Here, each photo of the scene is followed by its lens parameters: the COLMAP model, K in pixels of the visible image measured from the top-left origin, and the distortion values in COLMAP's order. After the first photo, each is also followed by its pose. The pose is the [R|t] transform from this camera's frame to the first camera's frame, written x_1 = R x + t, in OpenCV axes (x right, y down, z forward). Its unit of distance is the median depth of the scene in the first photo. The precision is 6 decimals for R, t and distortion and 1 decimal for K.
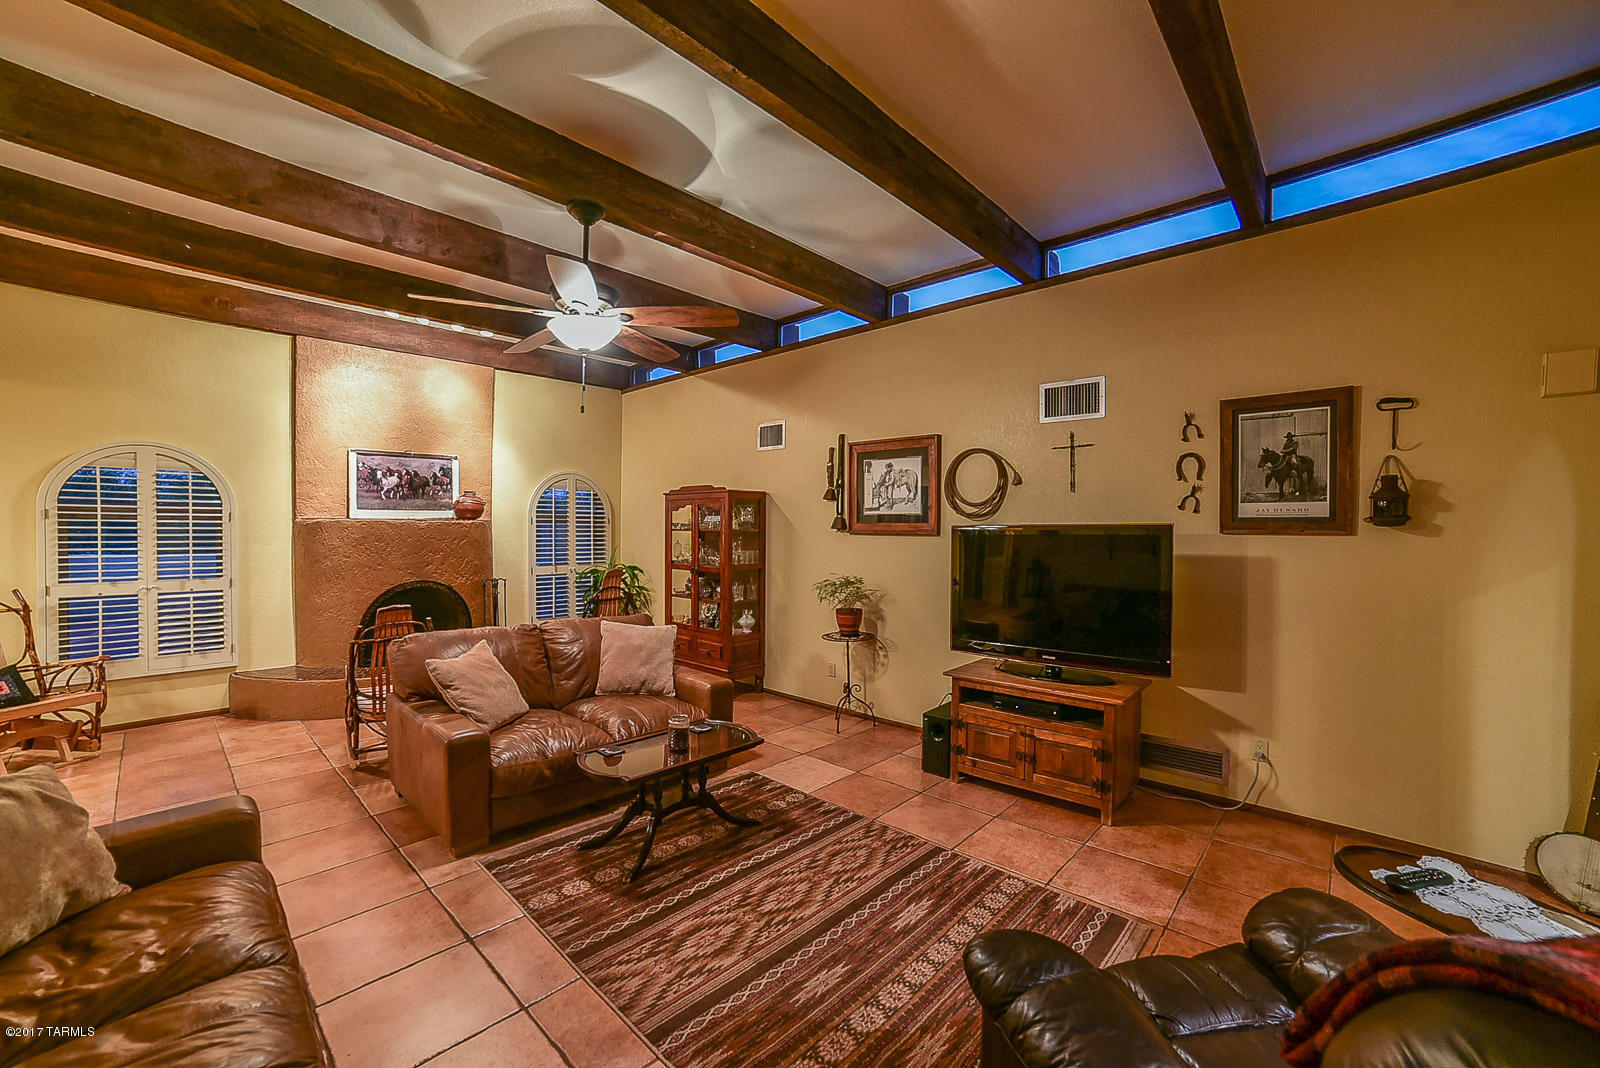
lens RADIAL K [[635.7, 0, 800.0], [0, 635.7, 534.0], [0, 0, 1]] dist [-0.076101, 0.030626]
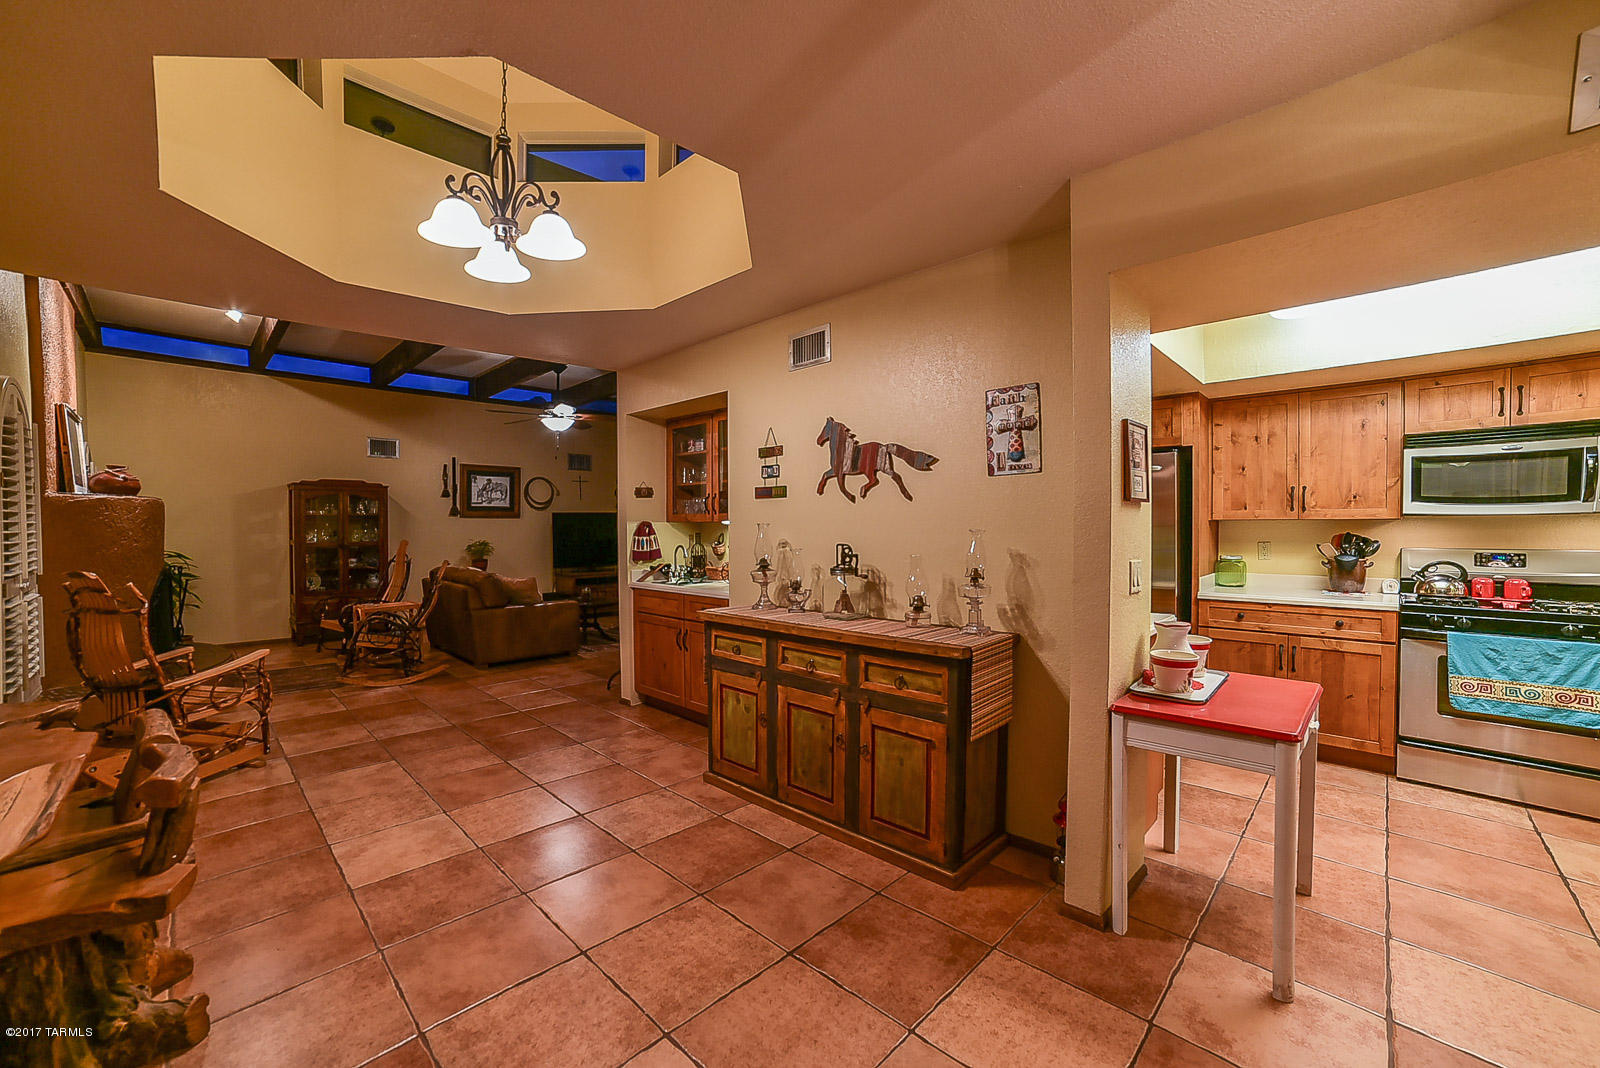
lens RADIAL K [[635.7, 0, 800.0], [0, 635.7, 534.0], [0, 0, 1]] dist [-0.076101, 0.030626]
pose [[0.018388, -0.027073, 0.999464, -1.512682], [0.013414, 0.999550, 0.026828, 0.009719], [-0.999741, 0.012913, 0.018743, 0.078685]]
